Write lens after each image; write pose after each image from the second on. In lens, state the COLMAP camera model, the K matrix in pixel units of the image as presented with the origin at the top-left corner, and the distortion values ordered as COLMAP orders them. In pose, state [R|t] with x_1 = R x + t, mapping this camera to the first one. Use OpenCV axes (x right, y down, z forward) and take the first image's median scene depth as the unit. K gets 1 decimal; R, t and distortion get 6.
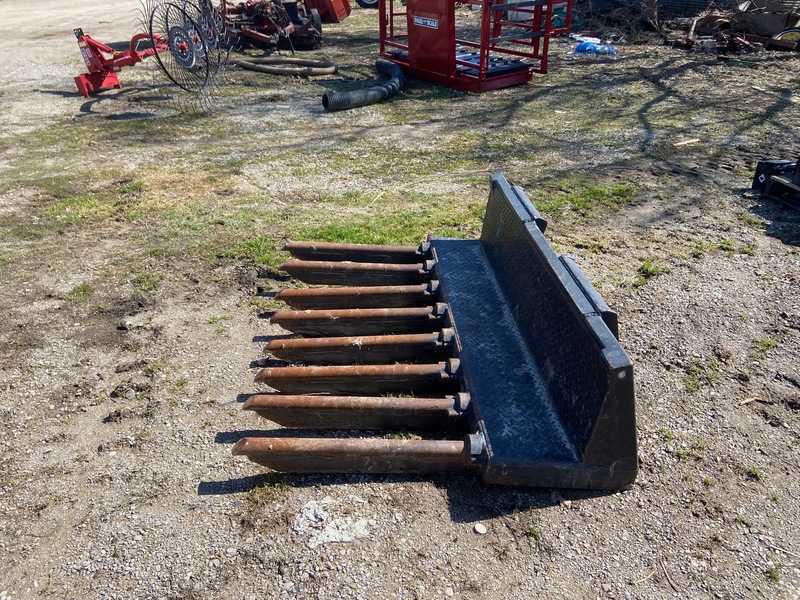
lens RADIAL K [[596.7, 0, 400.0], [0, 596.7, 300.0], [0, 0, 1]] dist [0.121272, -0.165088]
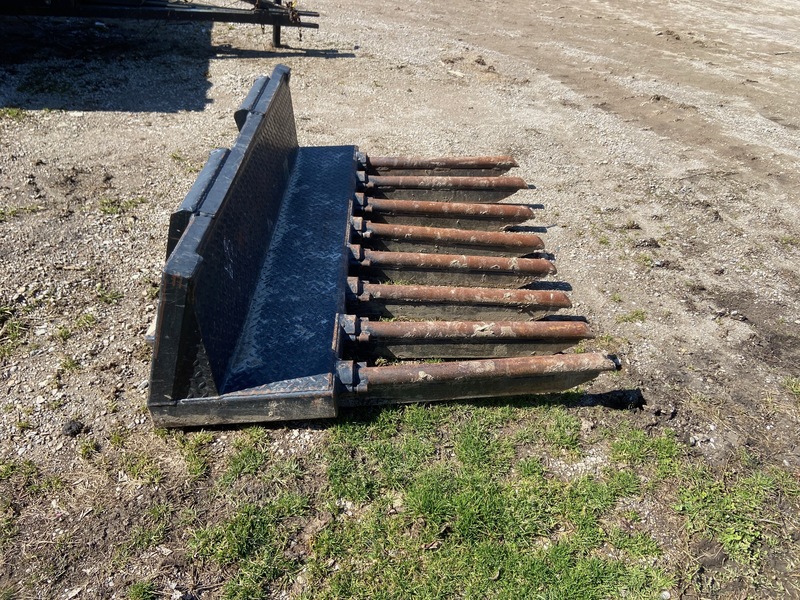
lens RADIAL K [[593.4, 0, 395.6], [0, 593.4, 301.9], [0, 0, 1]] dist [0.104365, -0.130798]
pose [[-0.994756, -0.102004, -0.007428, 0.012324], [-0.049913, 0.420797, 0.905781, -0.714701], [-0.089267, 0.901402, -0.423682, 1.444699]]
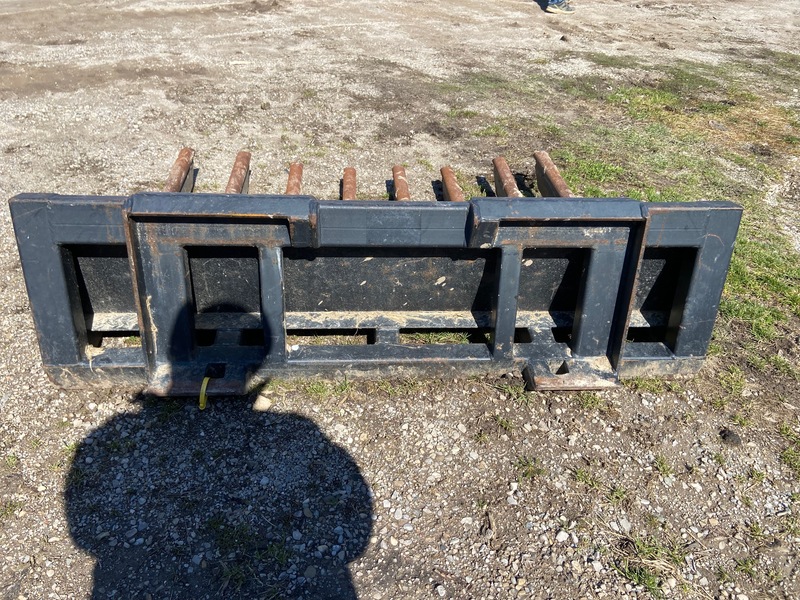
lens RADIAL K [[596.7, 0, 400.0], [0, 596.7, 300.0], [0, 0, 1]] dist [0.121272, -0.165088]
pose [[0.000285, 0.576348, -0.817204, 0.735862], [-0.532855, 0.691611, 0.487586, -0.309979], [0.846206, 0.435312, 0.307308, 0.805182]]
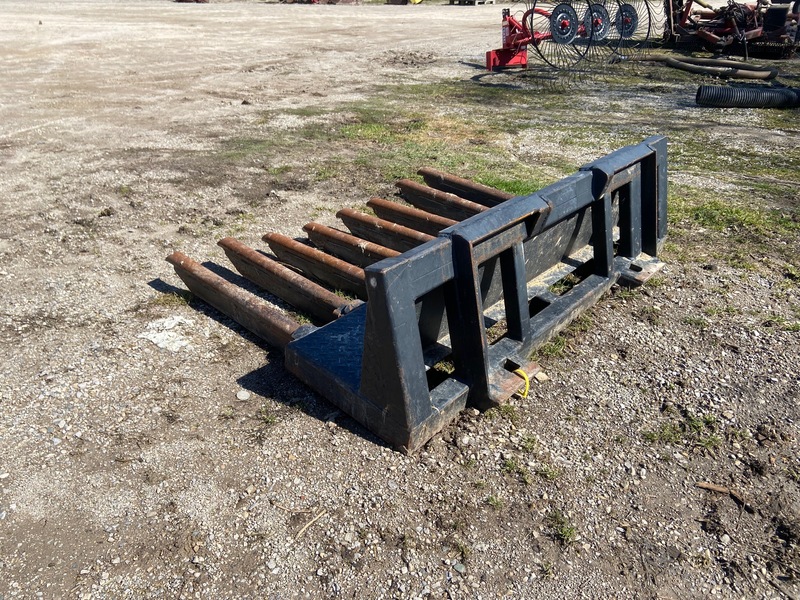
lens RADIAL K [[593.4, 0, 395.6], [0, 593.4, 301.9], [0, 0, 1]] dist [0.104365, -0.130798]
pose [[0.705102, 0.335818, -0.624546, 0.589378], [-0.350815, 0.930615, 0.104328, 0.034145], [0.616247, 0.145538, 0.773989, 0.262898]]
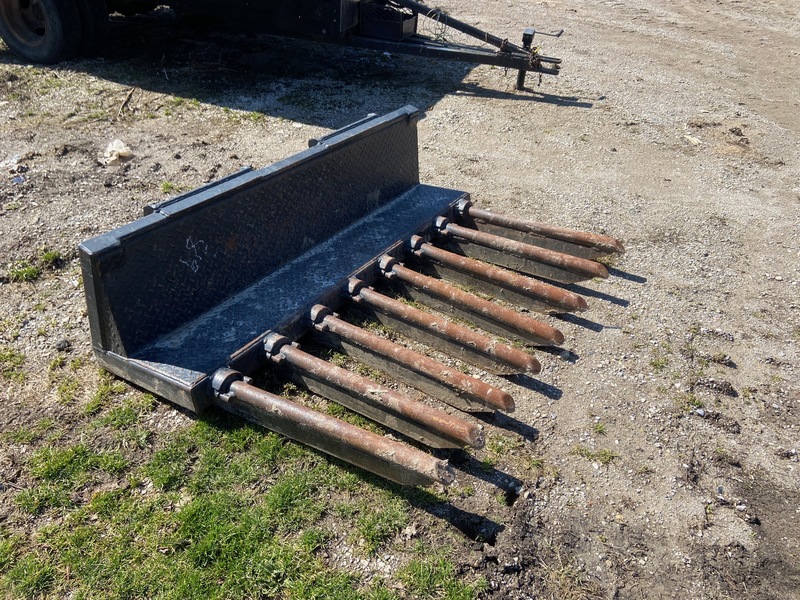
lens RADIAL K [[593.4, 0, 395.6], [0, 593.4, 301.9], [0, 0, 1]] dist [0.104365, -0.130798]
pose [[-0.788019, -0.385661, 0.479887, -0.406118], [0.262240, 0.494962, 0.828398, -0.683000], [-0.557006, 0.778639, -0.288904, 1.270367]]
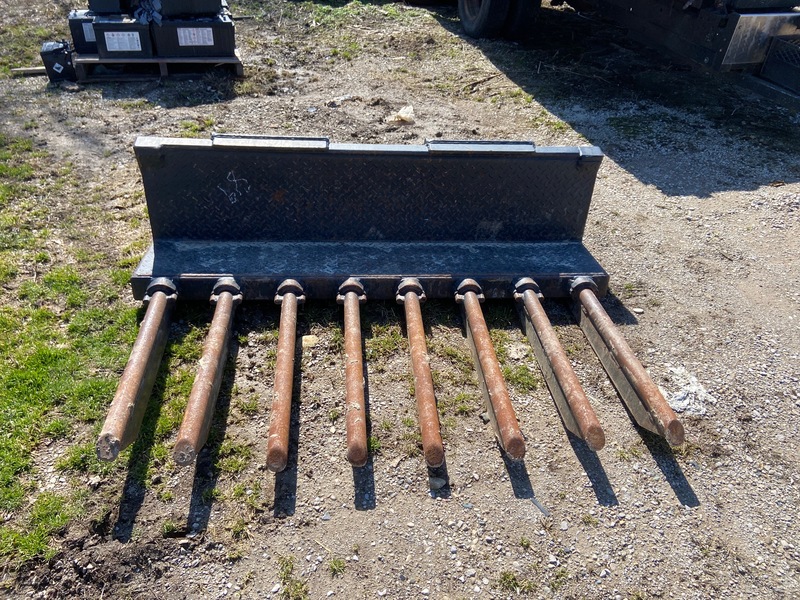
lens RADIAL K [[596.7, 0, 400.0], [0, 596.7, 300.0], [0, 0, 1]] dist [0.121272, -0.165088]
pose [[-0.019136, -0.606590, 0.794784, -0.605759], [0.442130, 0.707847, 0.550884, -0.401850], [-0.896747, 0.361940, 0.254647, 0.764831]]
